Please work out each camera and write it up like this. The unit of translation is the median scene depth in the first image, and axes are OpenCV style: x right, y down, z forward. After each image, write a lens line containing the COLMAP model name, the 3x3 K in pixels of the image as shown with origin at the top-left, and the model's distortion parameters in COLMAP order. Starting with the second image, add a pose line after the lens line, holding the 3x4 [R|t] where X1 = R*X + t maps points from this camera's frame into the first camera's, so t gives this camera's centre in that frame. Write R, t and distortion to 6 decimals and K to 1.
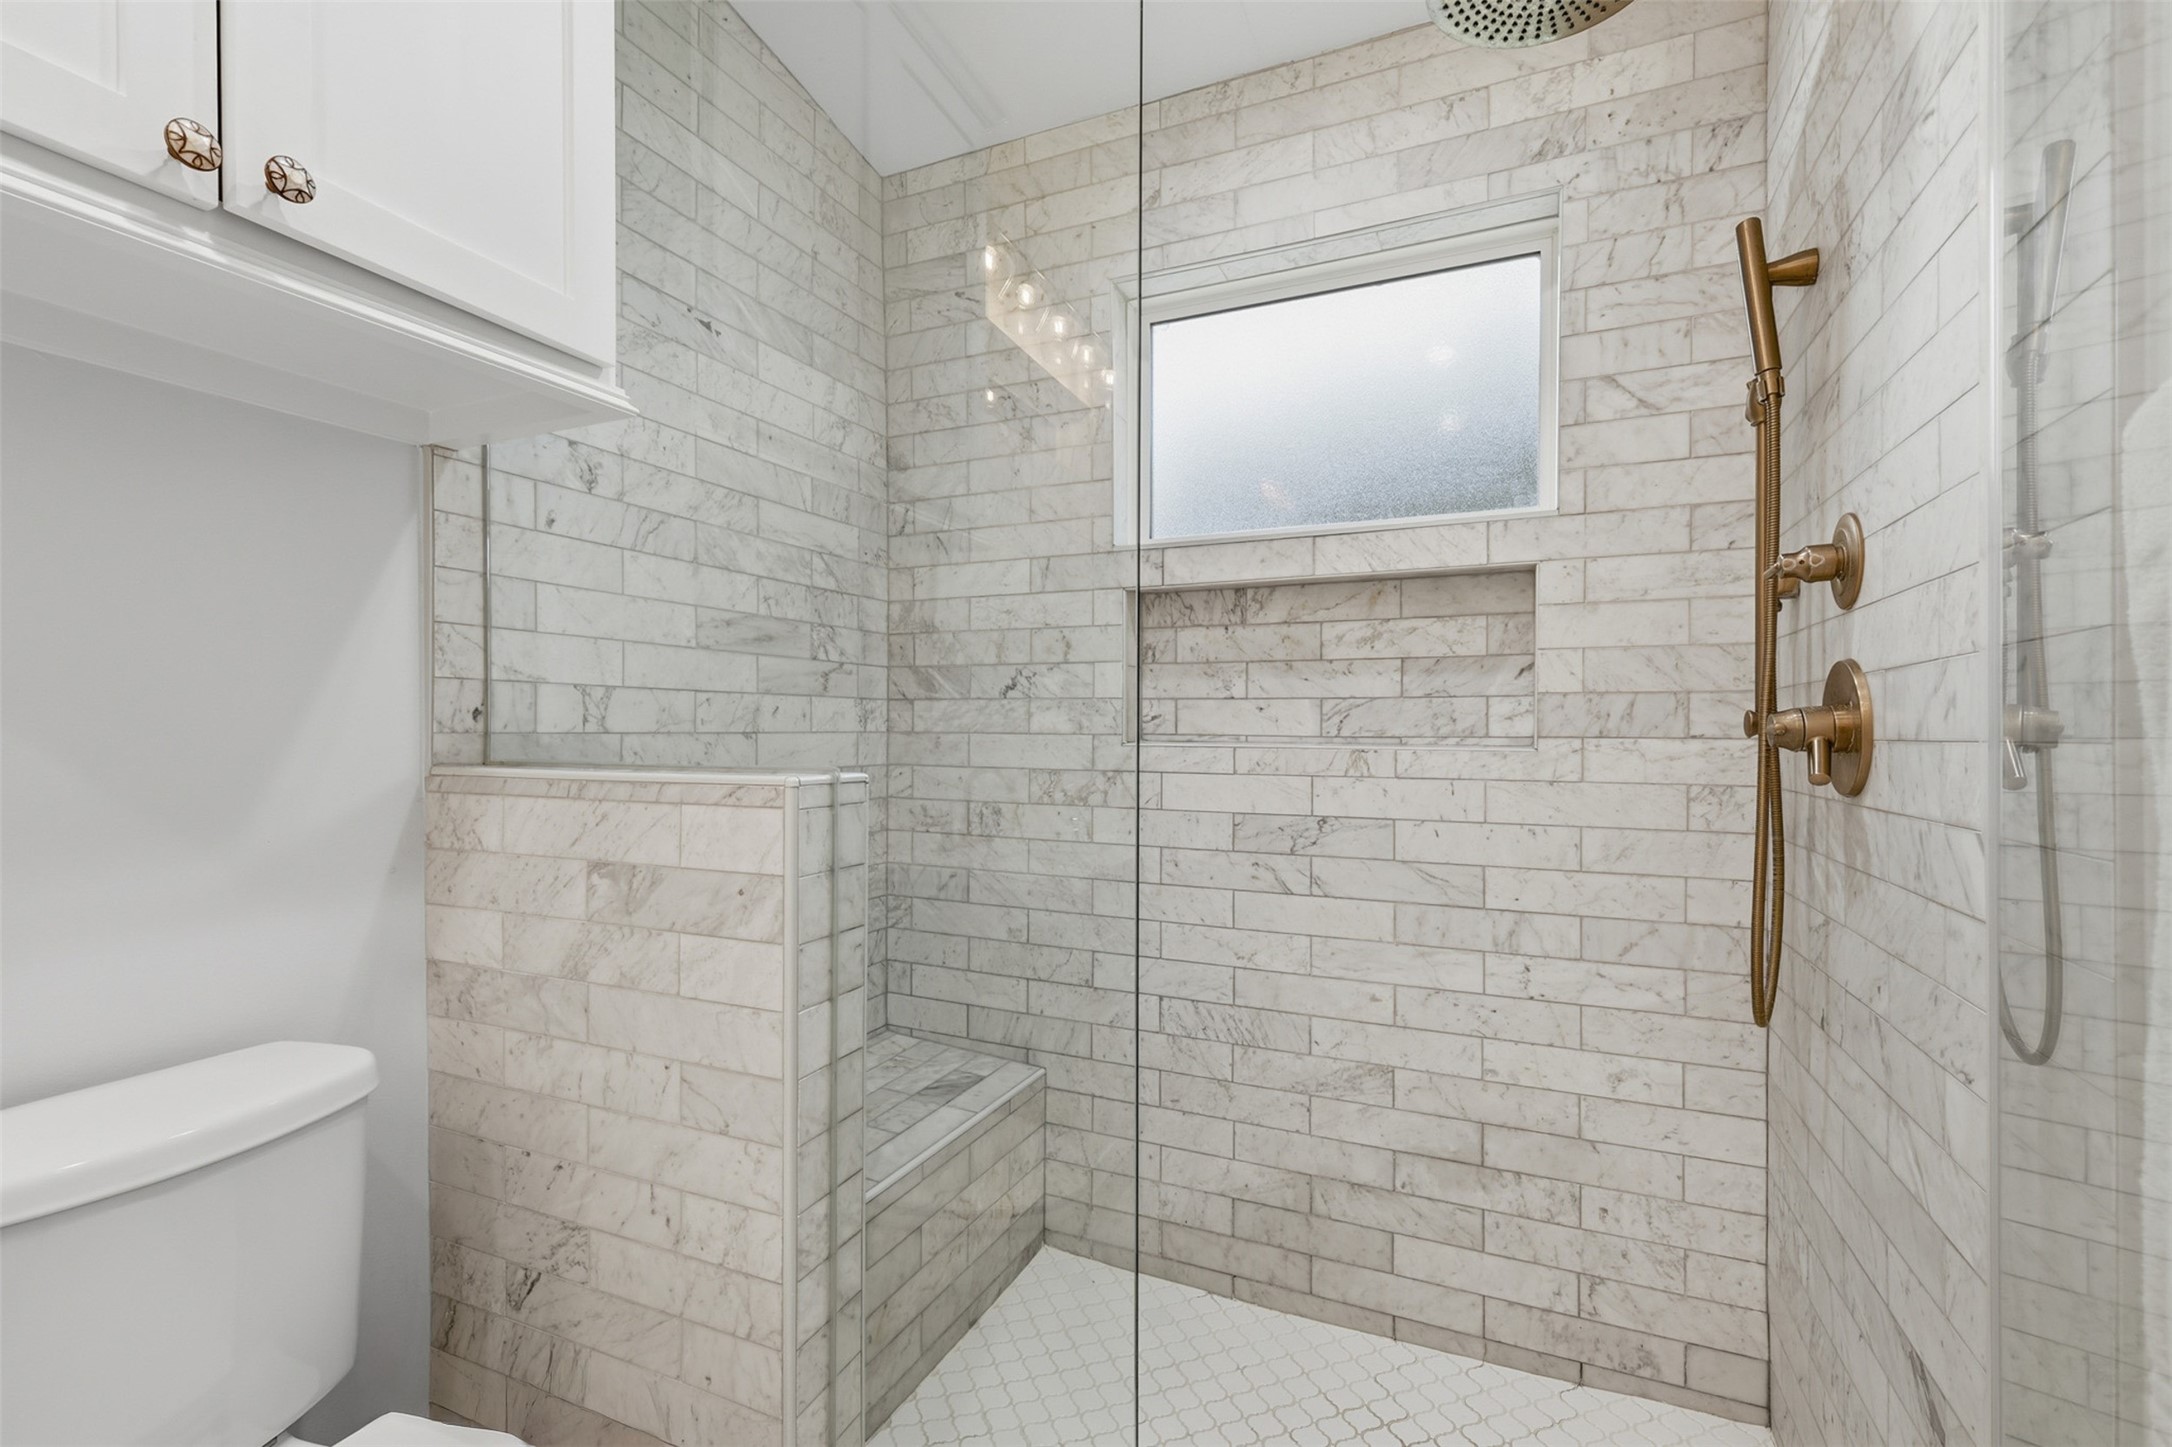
lens RADIAL K [[946.4, 0, 1090.6], [0, 946.4, 721.6], [0, 0, 1]] dist [0.001457, -0.000638]
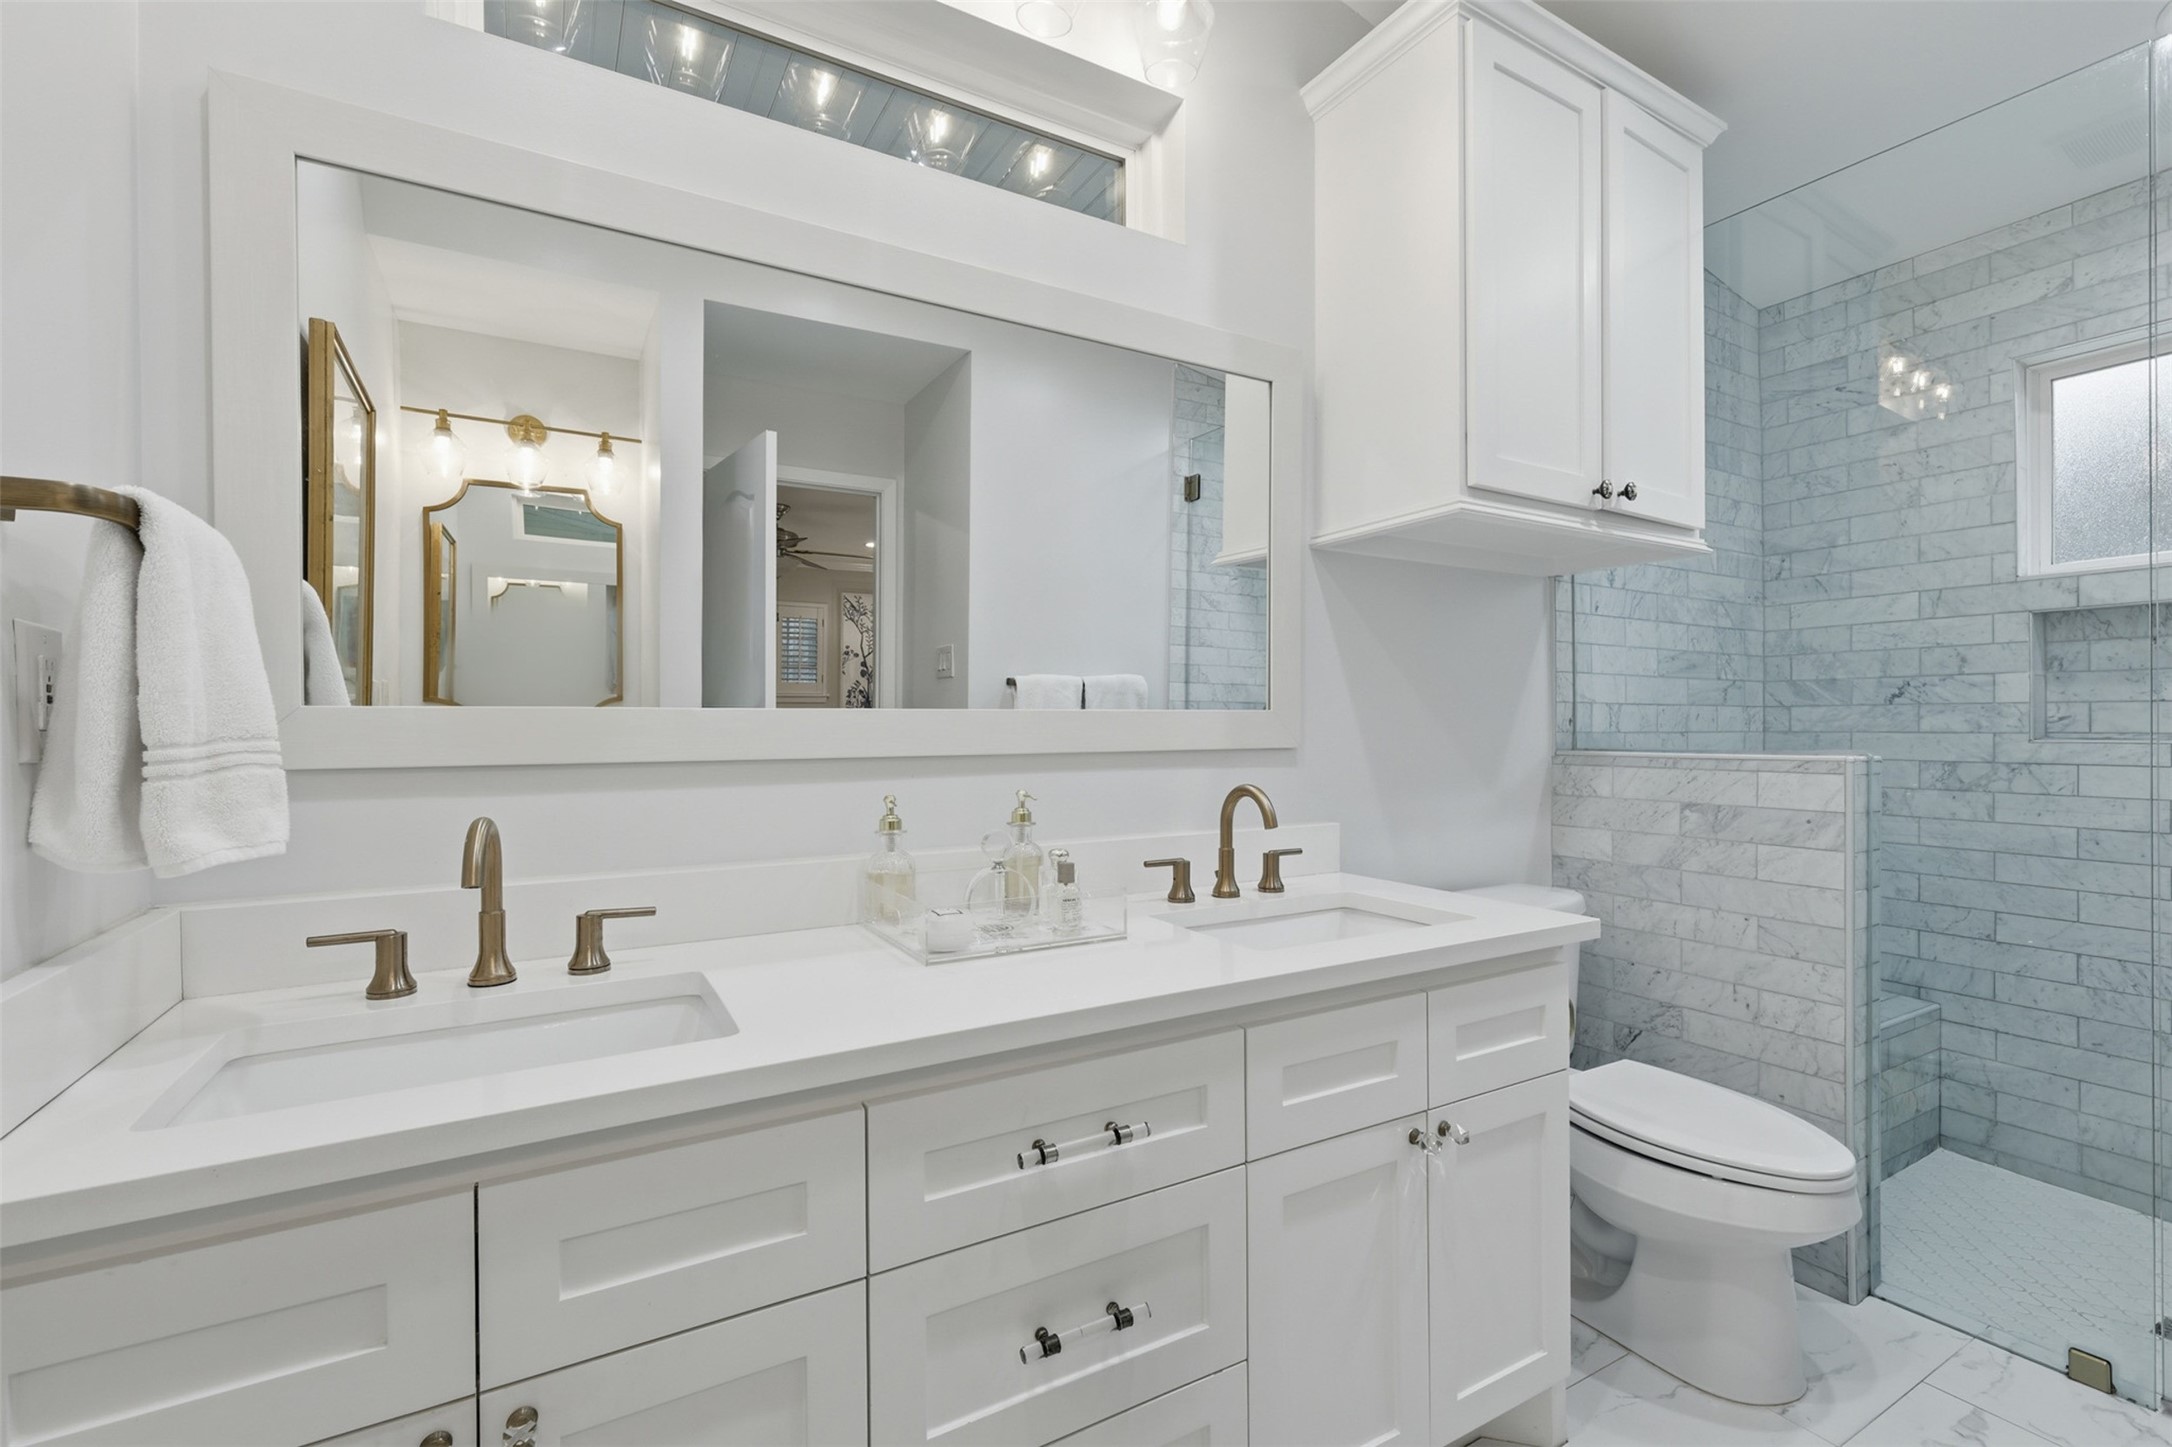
lens RADIAL K [[946.4, 0, 1090.6], [0, 946.4, 721.6], [0, 0, 1]] dist [0.001457, -0.000638]
pose [[0.814064, -0.008420, -0.580714, -0.251451], [0.008130, 0.999962, -0.003102, -0.007055], [0.580718, -0.002196, 0.814102, -0.709146]]
